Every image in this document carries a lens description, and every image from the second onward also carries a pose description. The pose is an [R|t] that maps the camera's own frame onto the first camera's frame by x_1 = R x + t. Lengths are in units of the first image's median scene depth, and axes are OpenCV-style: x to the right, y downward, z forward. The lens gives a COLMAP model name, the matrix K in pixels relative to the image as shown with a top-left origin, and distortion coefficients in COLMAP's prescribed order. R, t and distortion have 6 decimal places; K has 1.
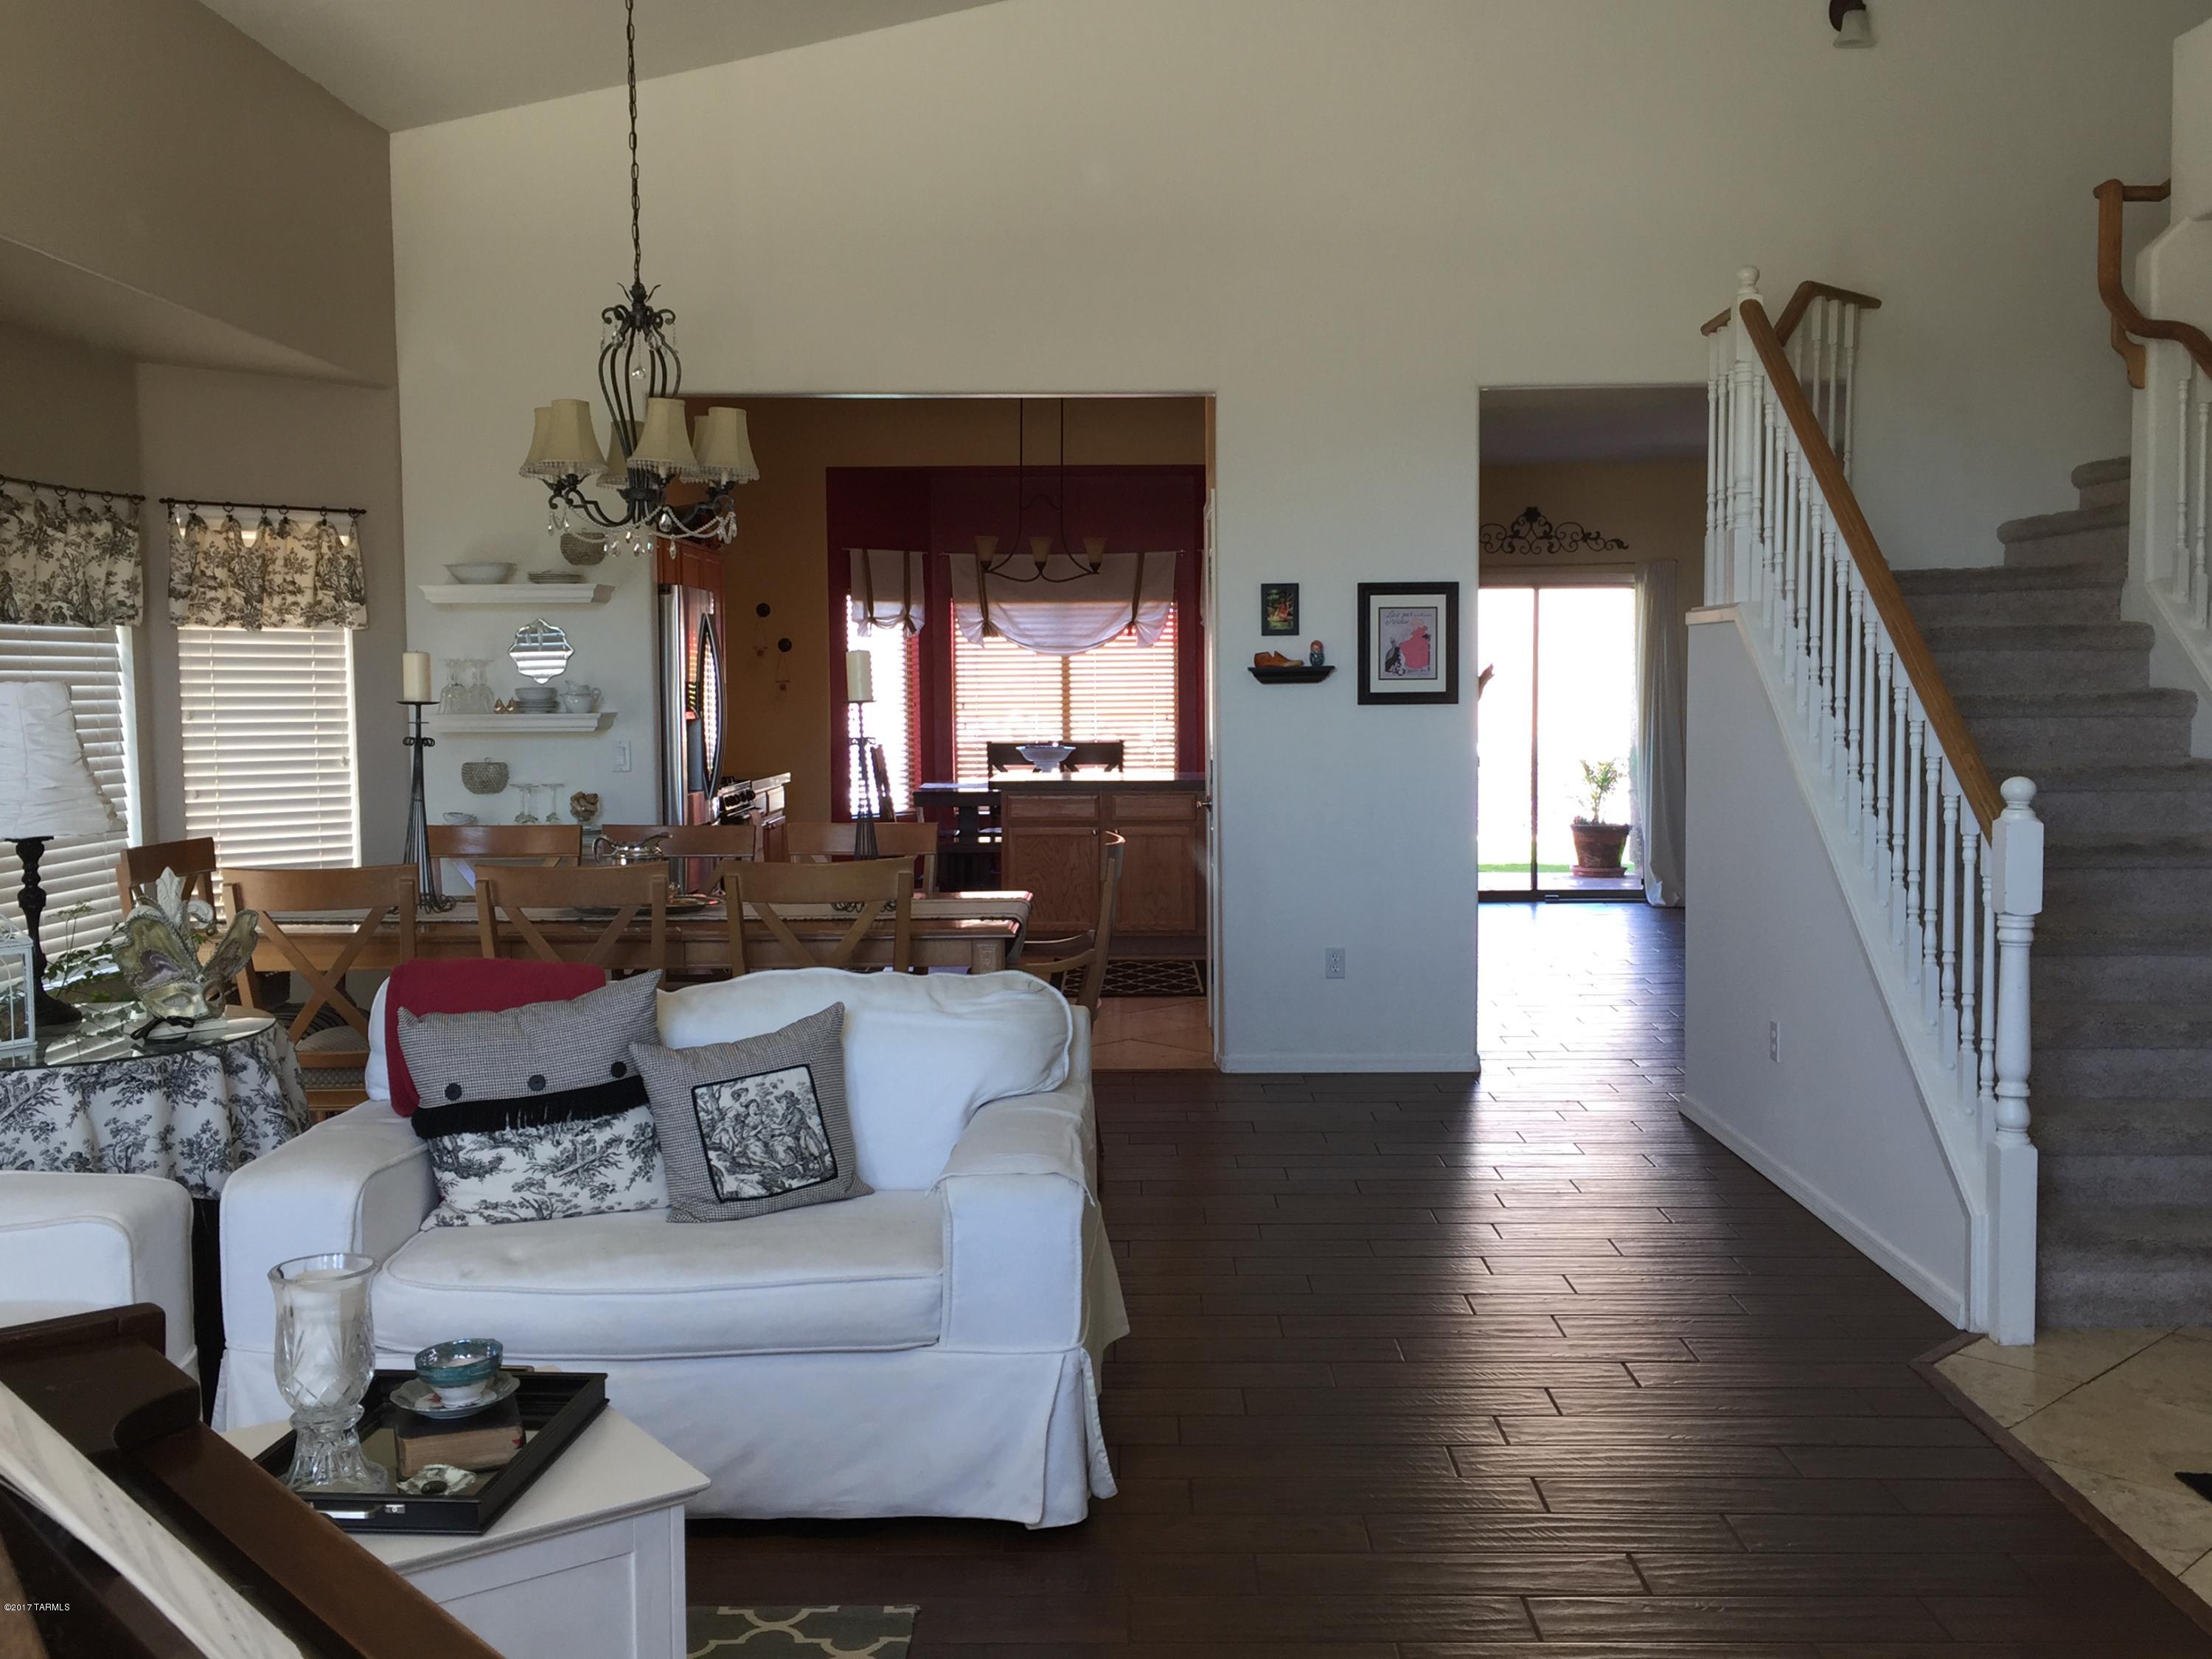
lens RADIAL K [[2051.7, 0, 1109.1], [0, 2051.7, 830.0], [0, 0, 1]] dist [0.045896, 0.000000]
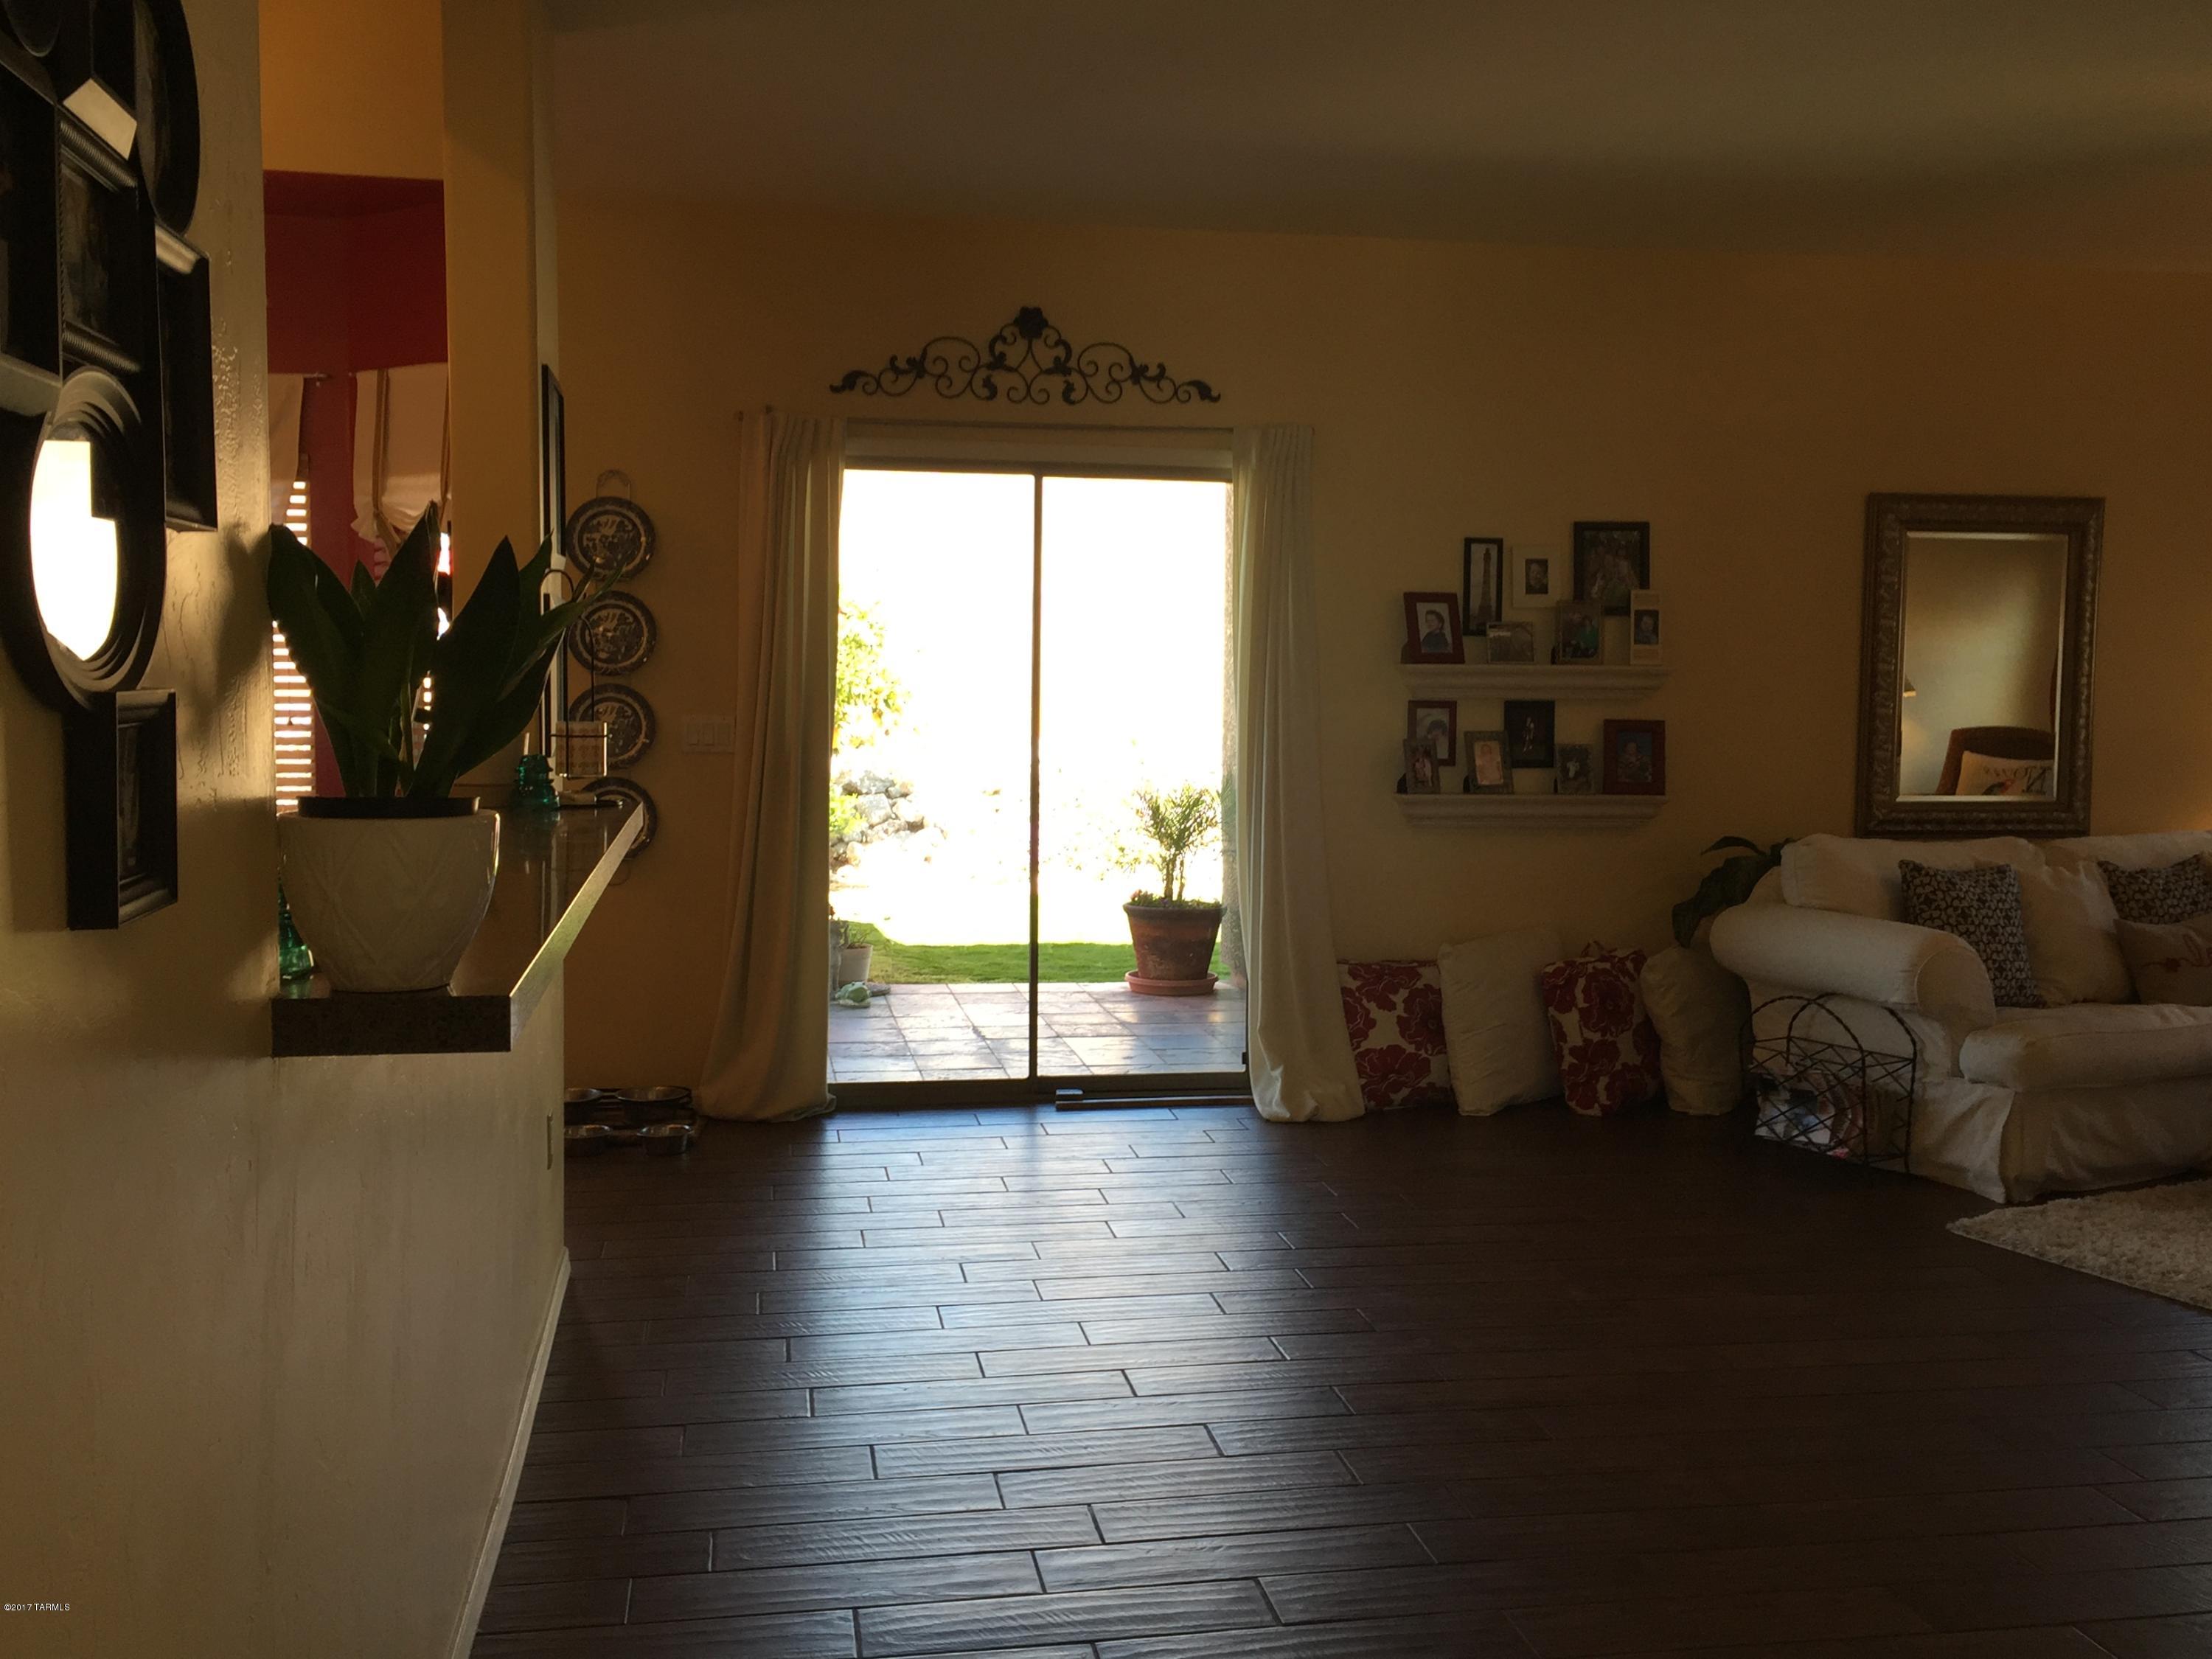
lens RADIAL K [[2051.7, 0, 1107.7], [0, 2051.7, 824.5], [0, 0, 1]] dist [0.045896, 0.000000]
pose [[0.981811, 0.005517, 0.189781, 0.131060], [-0.006924, 0.999953, 0.006756, -0.037438], [-0.189735, -0.007947, 0.981803, 0.514978]]
